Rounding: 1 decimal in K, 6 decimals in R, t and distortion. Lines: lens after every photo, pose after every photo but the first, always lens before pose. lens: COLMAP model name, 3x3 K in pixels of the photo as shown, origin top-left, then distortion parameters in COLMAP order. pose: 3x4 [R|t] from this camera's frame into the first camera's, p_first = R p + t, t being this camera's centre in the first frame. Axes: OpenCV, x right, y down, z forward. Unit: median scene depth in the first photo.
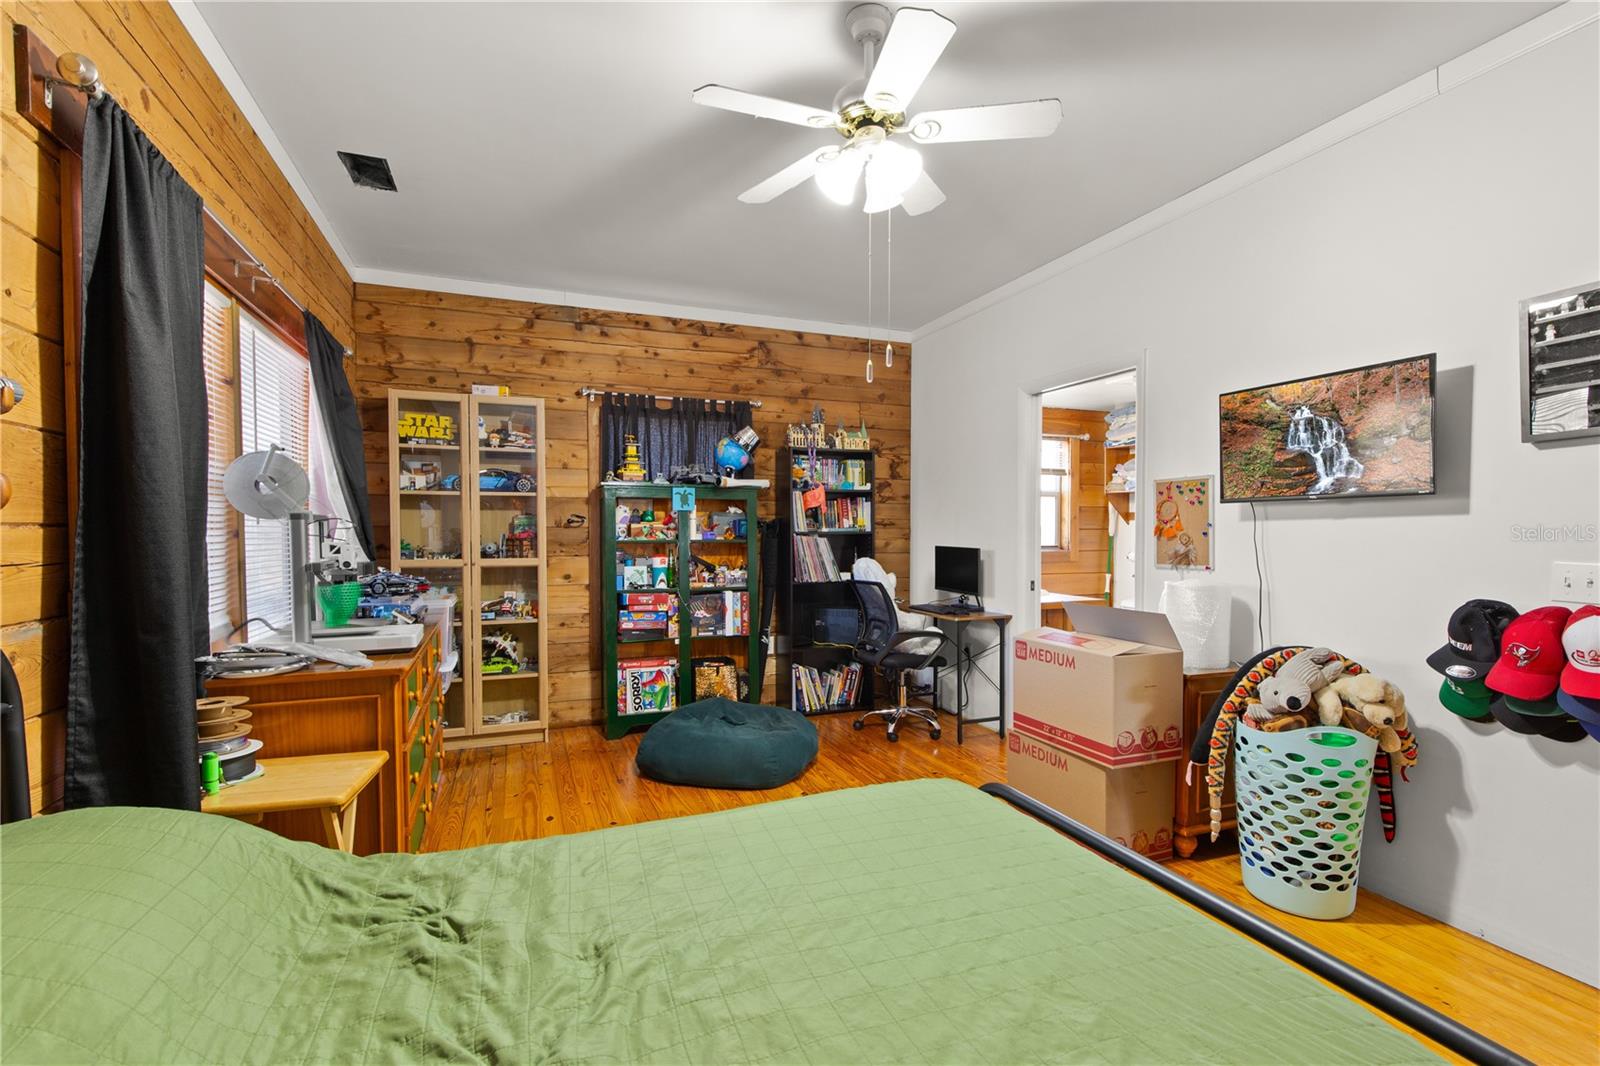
lens RADIAL K [[722.9, 0, 797.5], [0, 722.9, 550.5], [0, 0, 1]] dist [0.008117, -0.002651]
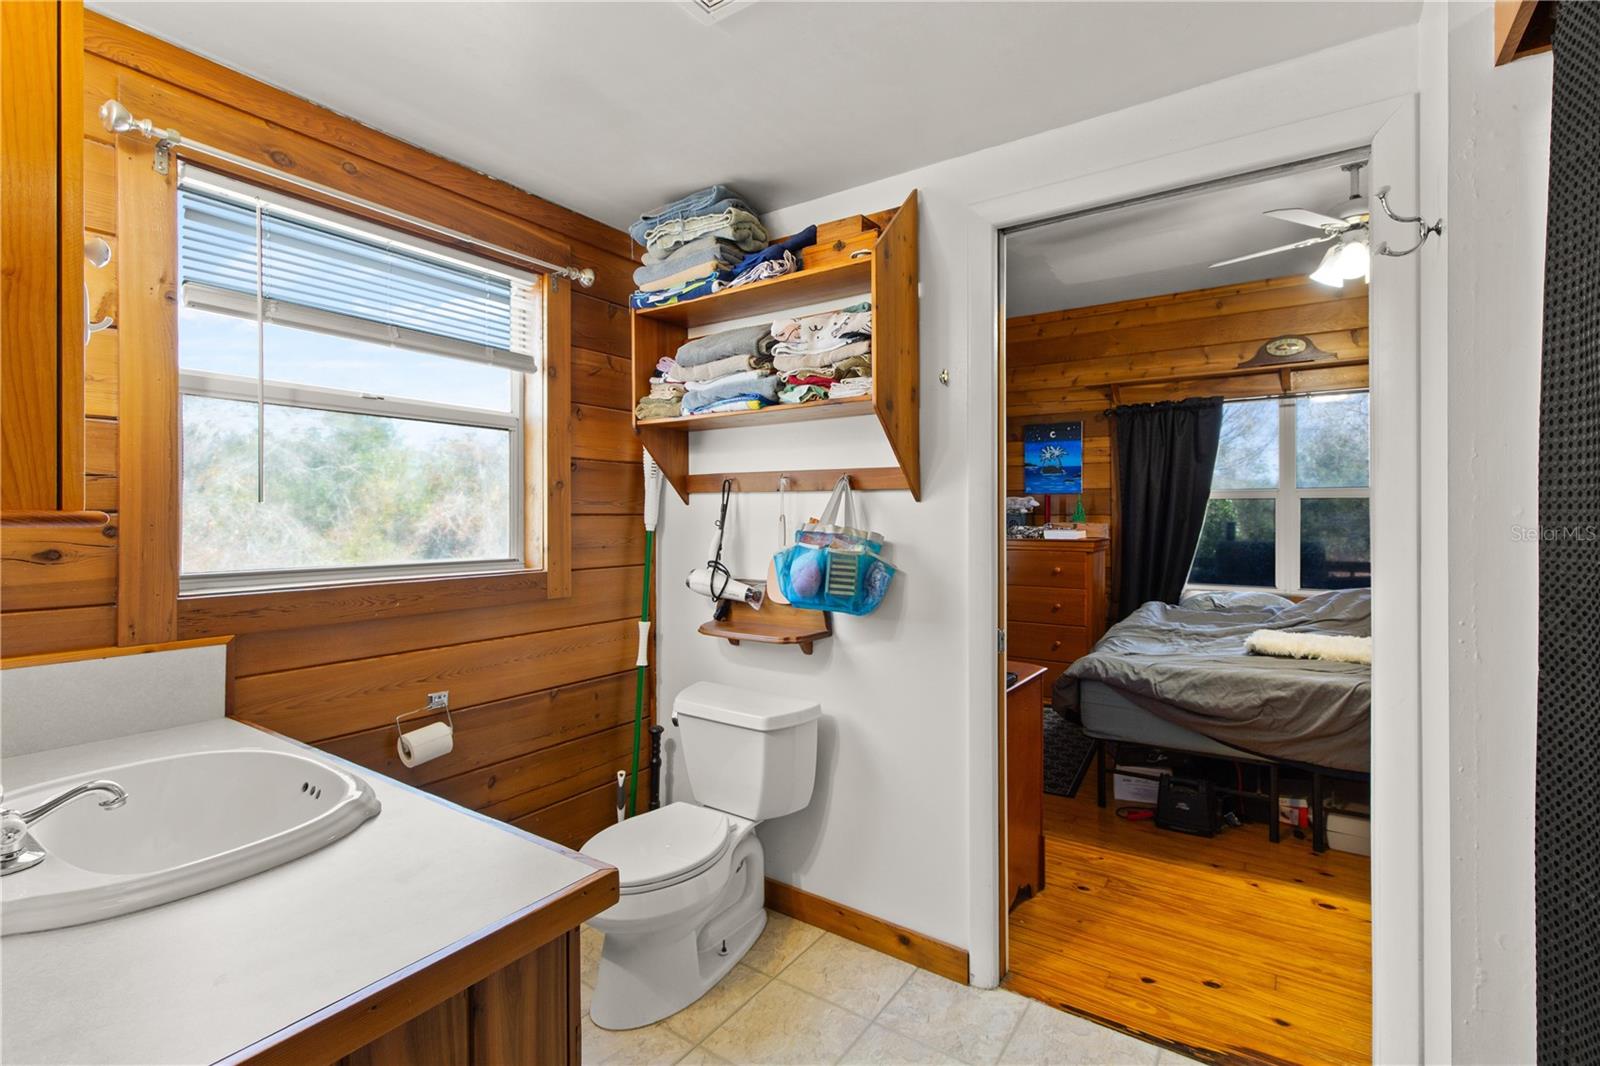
lens RADIAL K [[722.9, 0, 806.6], [0, 722.9, 519.0], [0, 0, 1]] dist [0.008117, -0.002651]
pose [[0.812488, -0.002120, 0.582974, 0.266029], [0.017573, 0.999628, -0.020857, -0.017067], [-0.582713, 0.027191, 0.812223, 0.613915]]
